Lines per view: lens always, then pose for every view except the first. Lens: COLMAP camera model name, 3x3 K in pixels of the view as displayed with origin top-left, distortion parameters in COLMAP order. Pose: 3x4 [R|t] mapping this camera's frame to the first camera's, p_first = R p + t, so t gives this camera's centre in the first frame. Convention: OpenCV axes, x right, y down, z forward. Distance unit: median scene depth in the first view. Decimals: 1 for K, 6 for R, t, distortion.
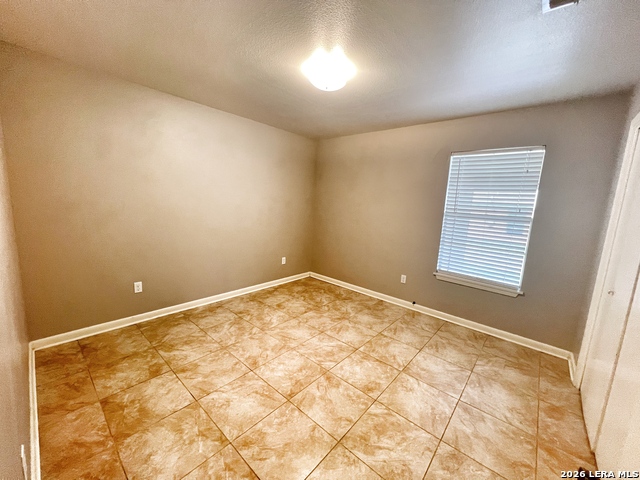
lens RADIAL K [[255.2, 0, 319.6], [0, 255.2, 240.2], [0, 0, 1]] dist [-0.000838, 0.000390]
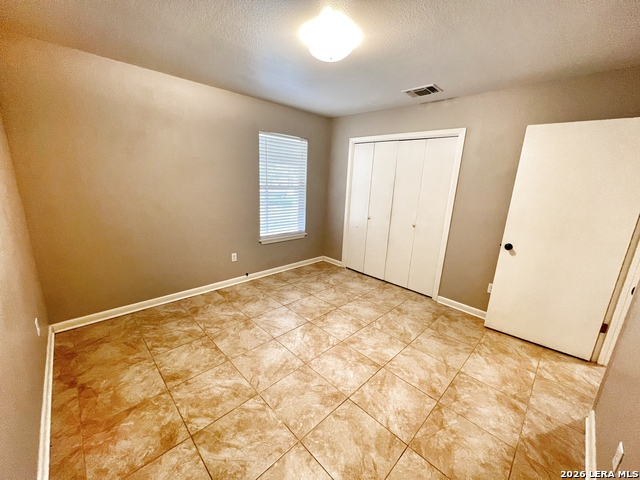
lens RADIAL K [[255.2, 0, 319.6], [0, 255.2, 240.2], [0, 0, 1]] dist [-0.000838, 0.000390]
pose [[0.076266, -0.289549, 0.954120, -0.689513], [0.115738, 0.953009, 0.279960, -0.179585], [-0.990348, 0.089076, 0.106193, 0.705173]]
